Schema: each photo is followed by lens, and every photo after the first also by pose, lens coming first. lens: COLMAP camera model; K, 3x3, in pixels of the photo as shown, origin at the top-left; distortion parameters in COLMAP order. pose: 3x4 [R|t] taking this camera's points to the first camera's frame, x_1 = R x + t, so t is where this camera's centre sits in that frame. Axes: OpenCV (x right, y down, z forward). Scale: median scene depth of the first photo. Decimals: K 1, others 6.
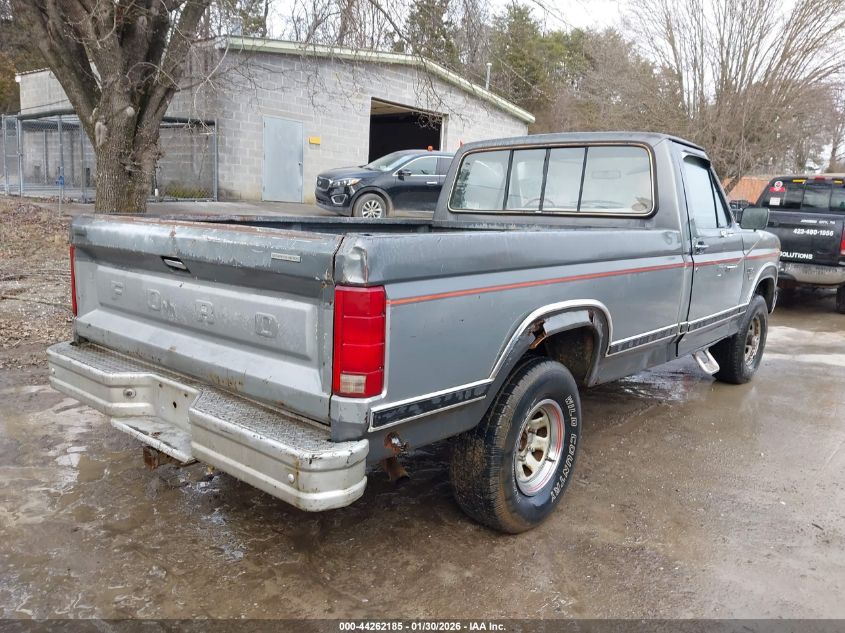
lens RADIAL K [[695.6, 0, 422.5], [0, 695.6, 316.5], [0, 0, 1]] dist [0.027845, 0.001205]
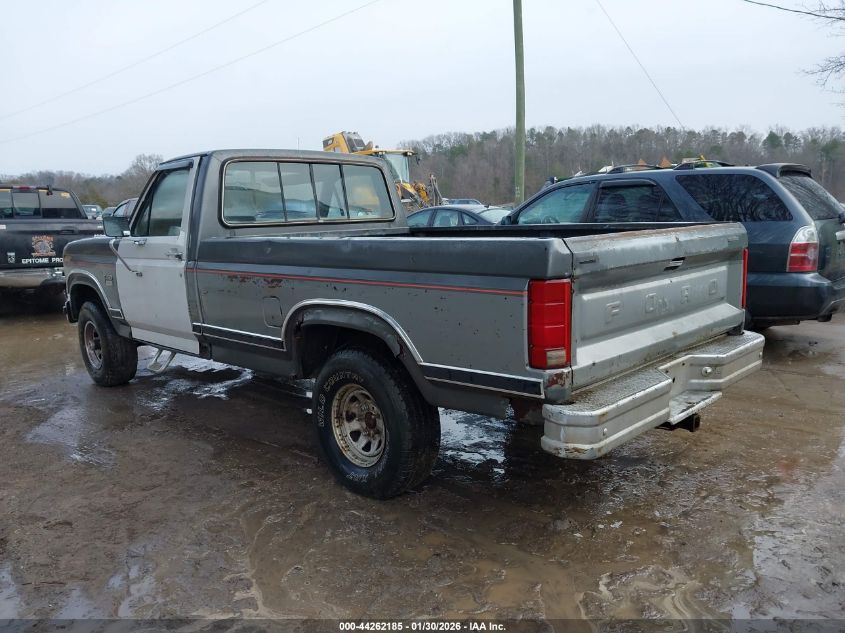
lens RADIAL K [[676.3, 0, 422.5], [0, 676.3, 316.5], [0, 0, 1]] dist [0.001818, 0.000908]
pose [[0.033171, -0.180324, 0.983048, -1.483861], [0.188568, 0.967053, 0.171027, -0.259994], [-0.981500, 0.179698, 0.066082, 1.314689]]
